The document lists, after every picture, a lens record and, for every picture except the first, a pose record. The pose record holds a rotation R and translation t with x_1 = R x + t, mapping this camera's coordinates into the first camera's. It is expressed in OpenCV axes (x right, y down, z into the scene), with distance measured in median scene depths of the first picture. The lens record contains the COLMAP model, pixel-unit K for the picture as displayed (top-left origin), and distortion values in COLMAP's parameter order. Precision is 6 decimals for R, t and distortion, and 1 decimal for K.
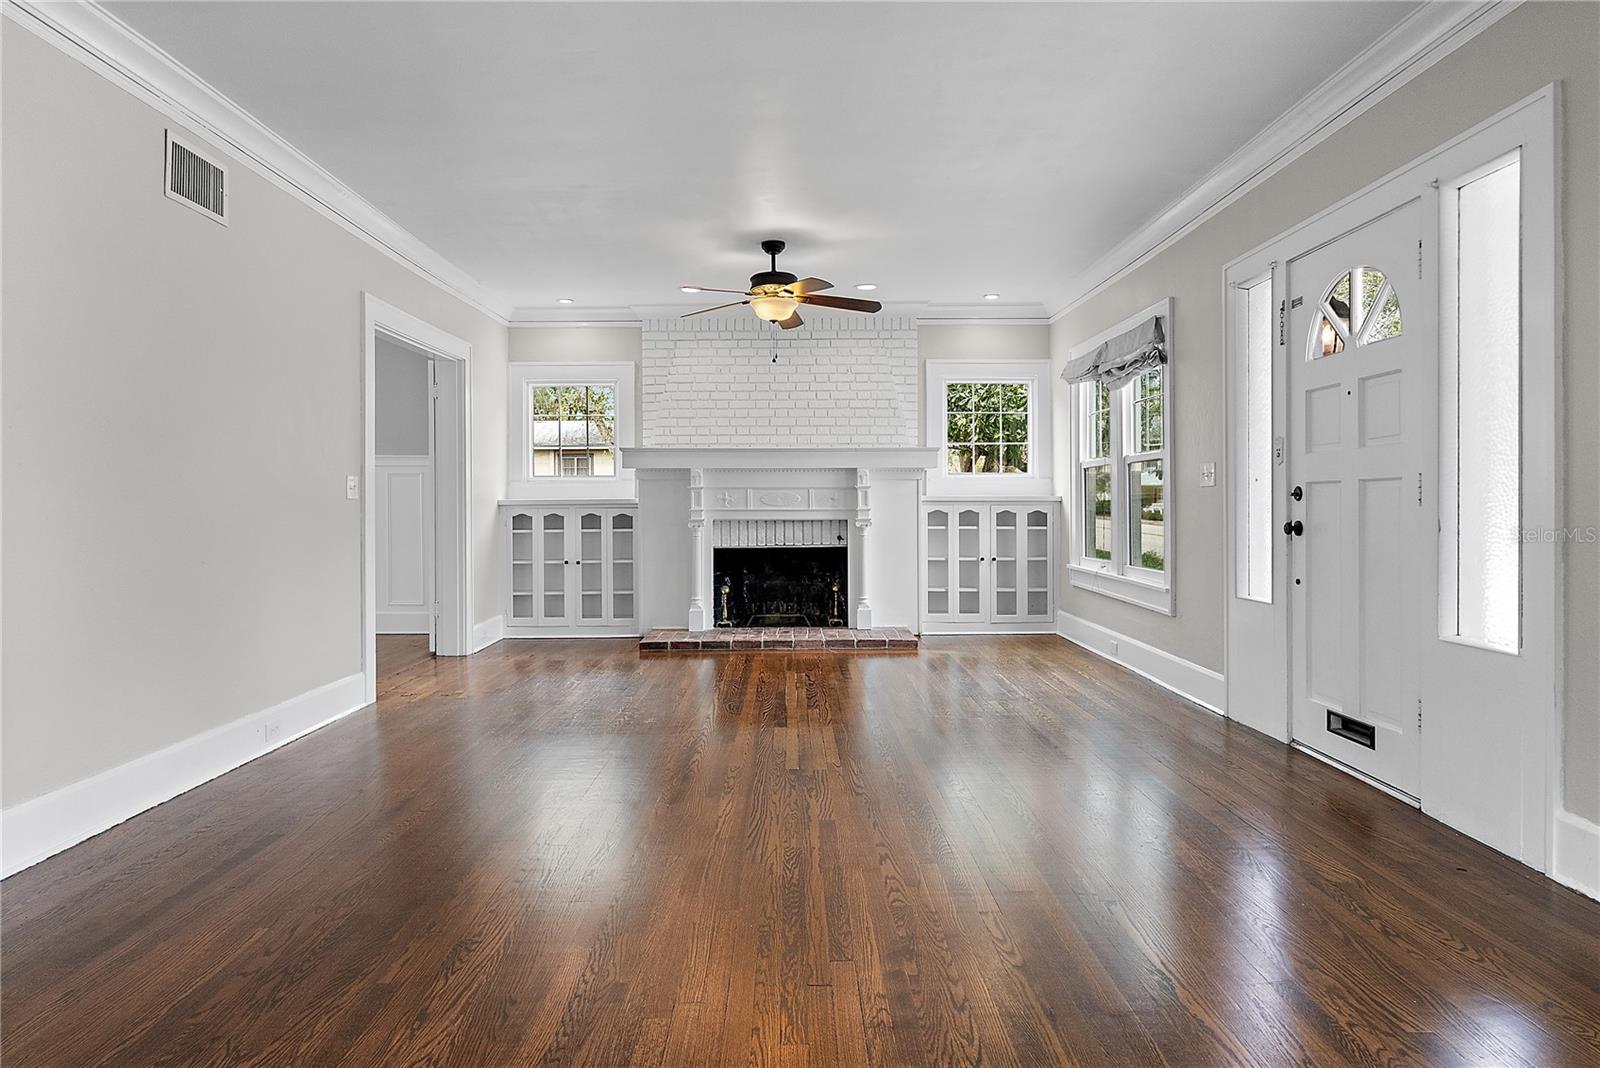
lens RADIAL K [[981.5, 0, 789.8], [0, 981.5, 516.6], [0, 0, 1]] dist [0.001229, -0.000534]
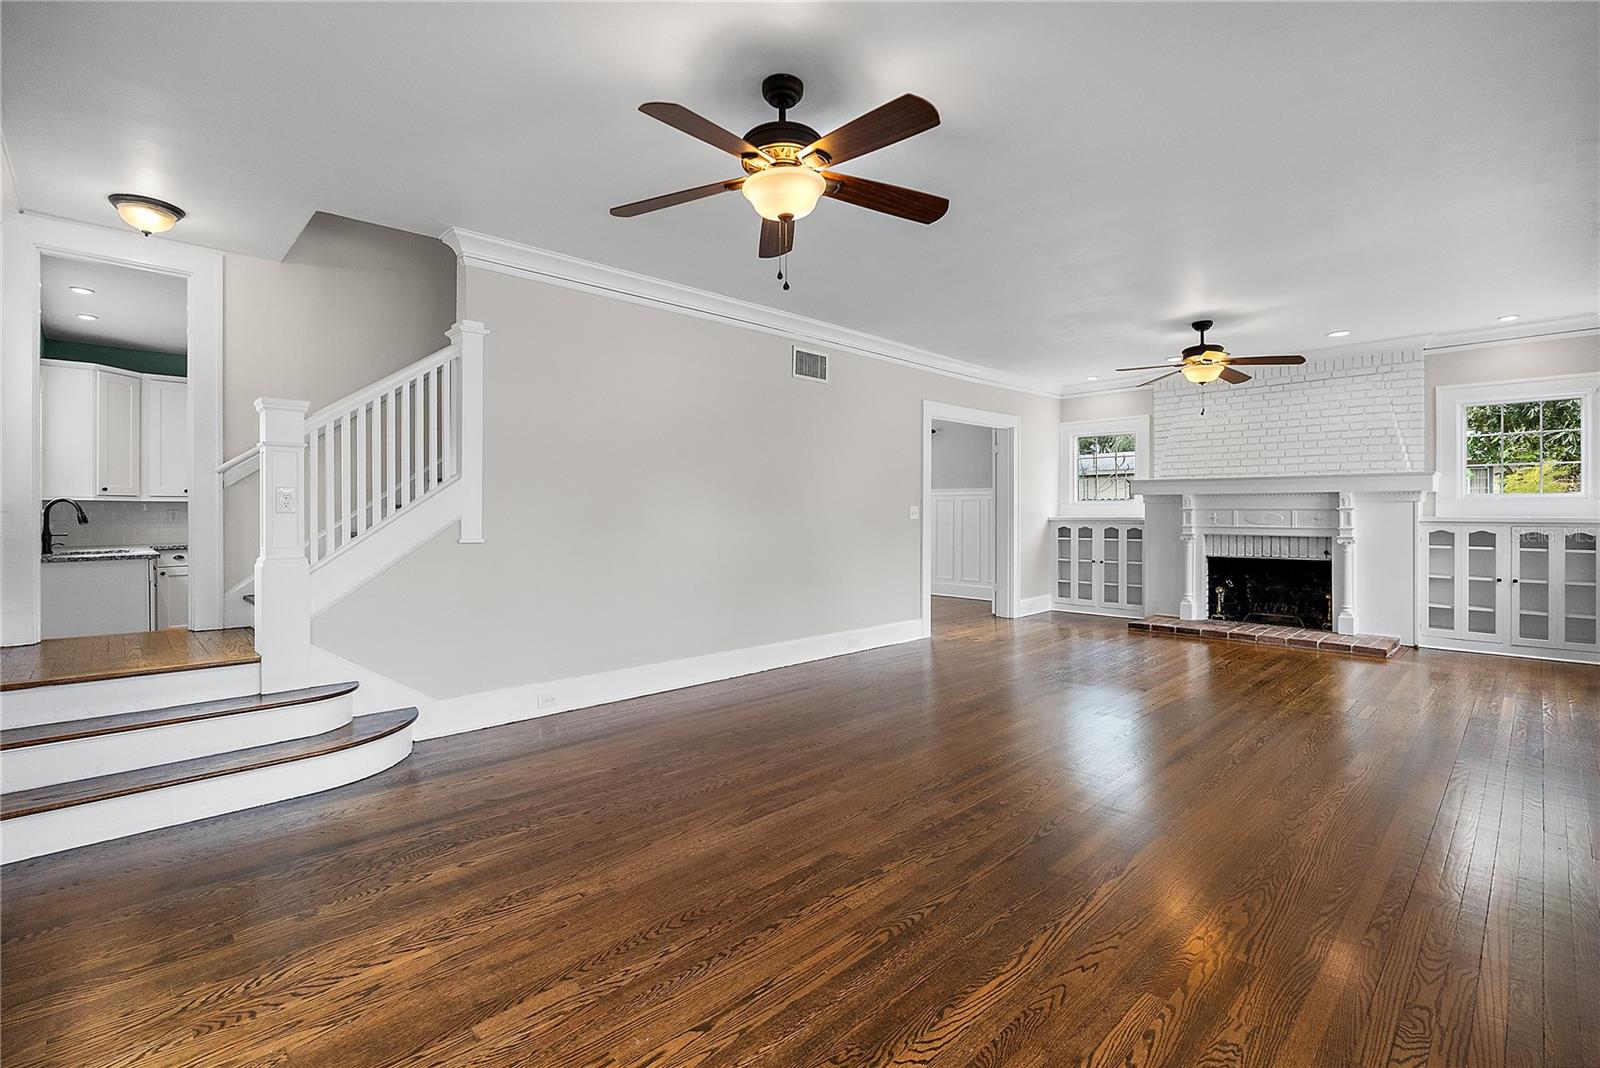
lens RADIAL K [[712.0, 0, 802.2], [0, 712.0, 521.3], [0, 0, 1]] dist [-0.003928, 0.000581]
pose [[0.693101, 0.012349, -0.720734, 0.224132], [-0.010630, 0.999920, 0.006910, -0.014233], [0.720762, 0.002872, 0.693177, -0.017764]]
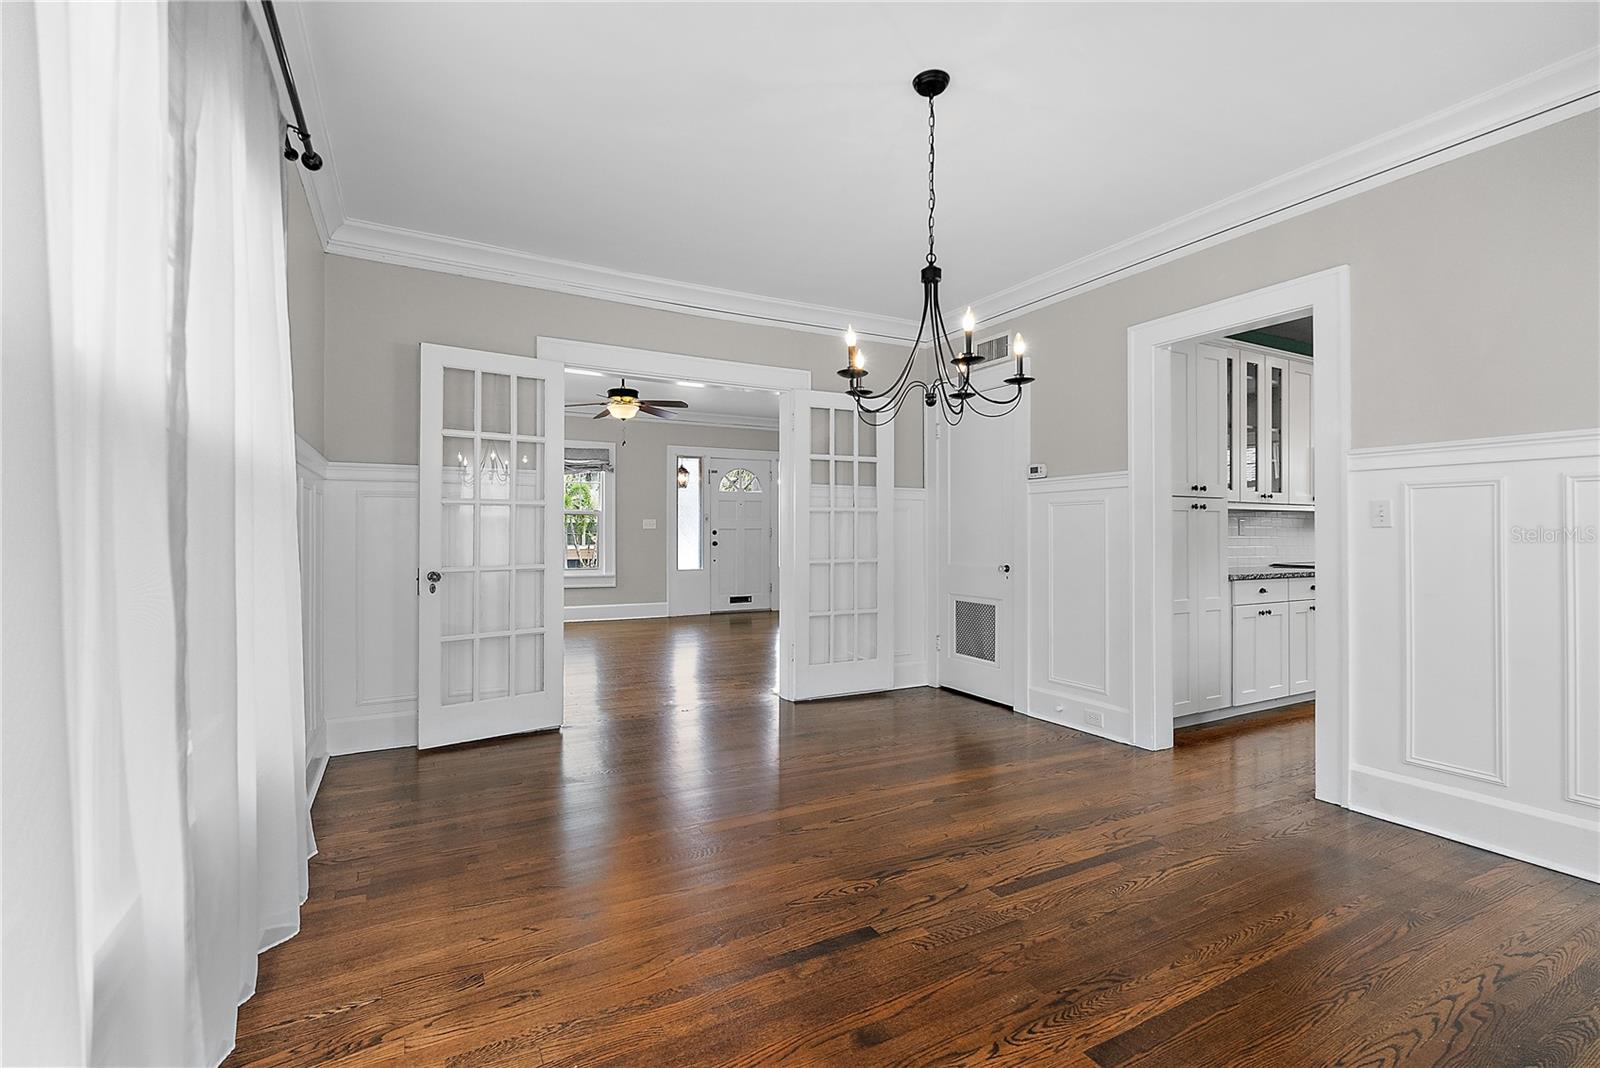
lens RADIAL K [[703.6, 0, 798.2], [0, 703.6, 536.5], [0, 0, 1]] dist [-0.010387, -0.000229]
pose [[-0.470398, -0.000170, 0.882454, -0.848835], [0.014595, 0.999862, 0.007973, -0.013323], [-0.882334, 0.016630, -0.470331, 0.969455]]
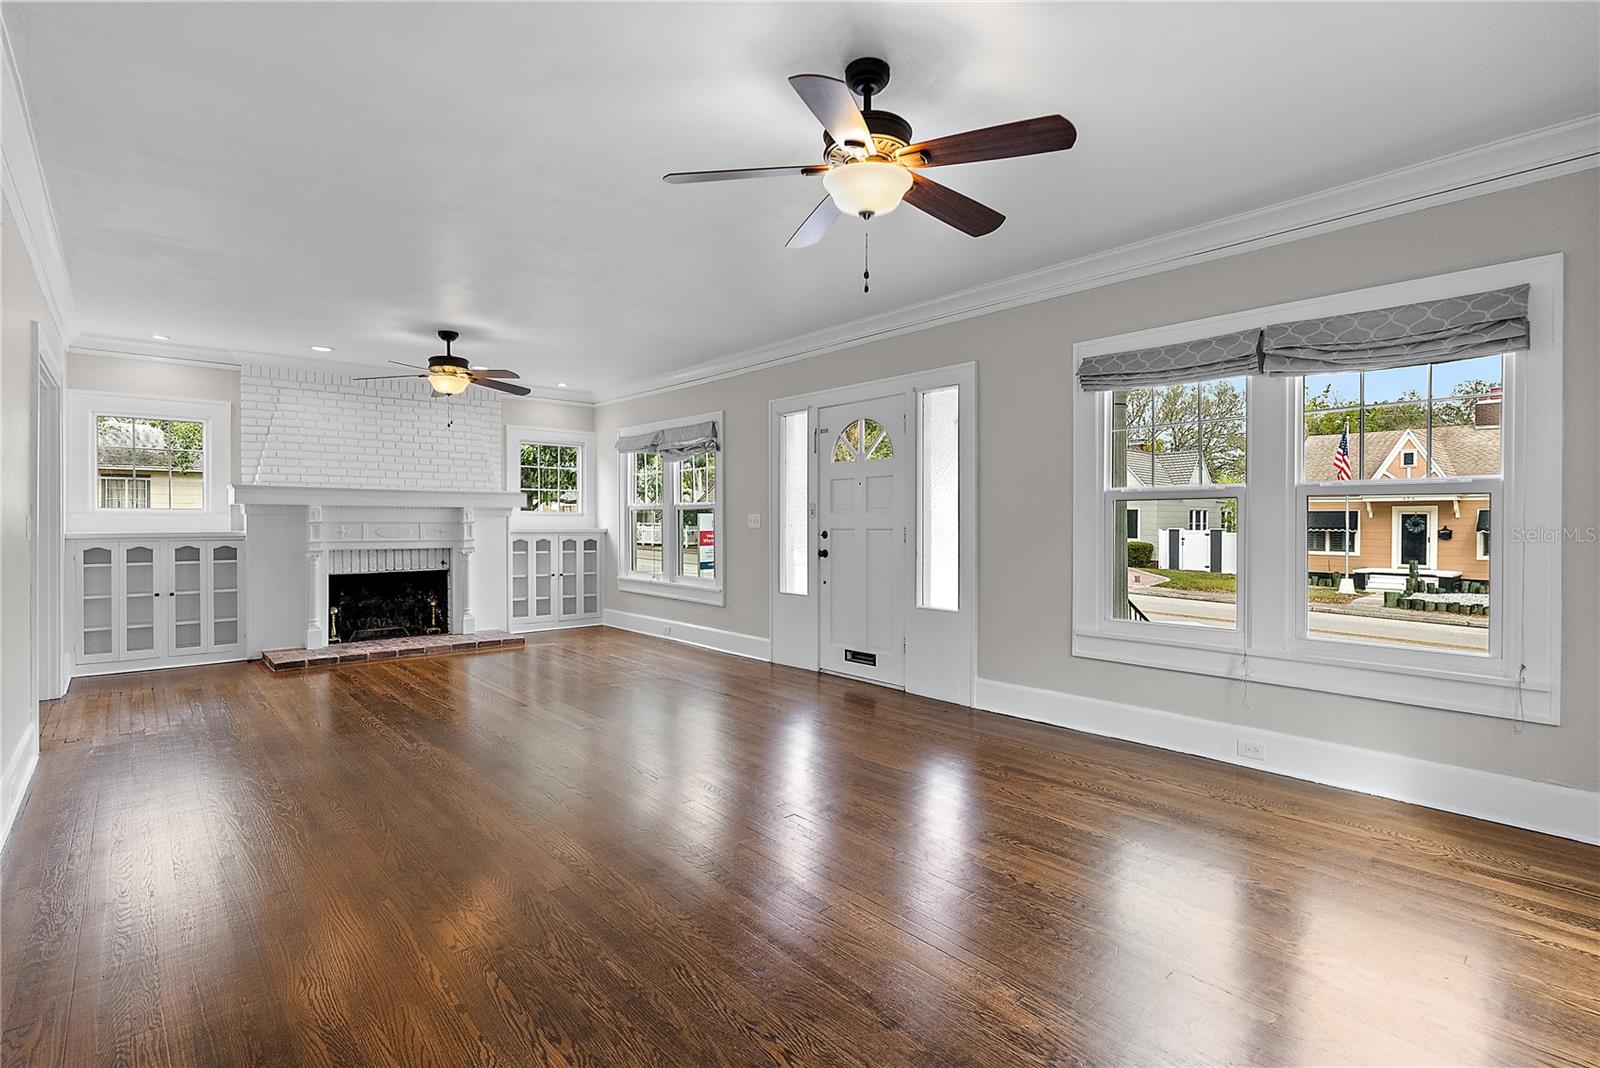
lens RADIAL K [[765.5, 0, 790.9], [0, 765.5, 537.7], [0, 0, 1]] dist [-0.002984, -0.000514]
pose [[0.757007, -0.009159, 0.653343, -0.249661], [0.004622, 0.999952, 0.008663, -0.016256], [-0.653390, -0.003538, 0.757013, -0.024644]]
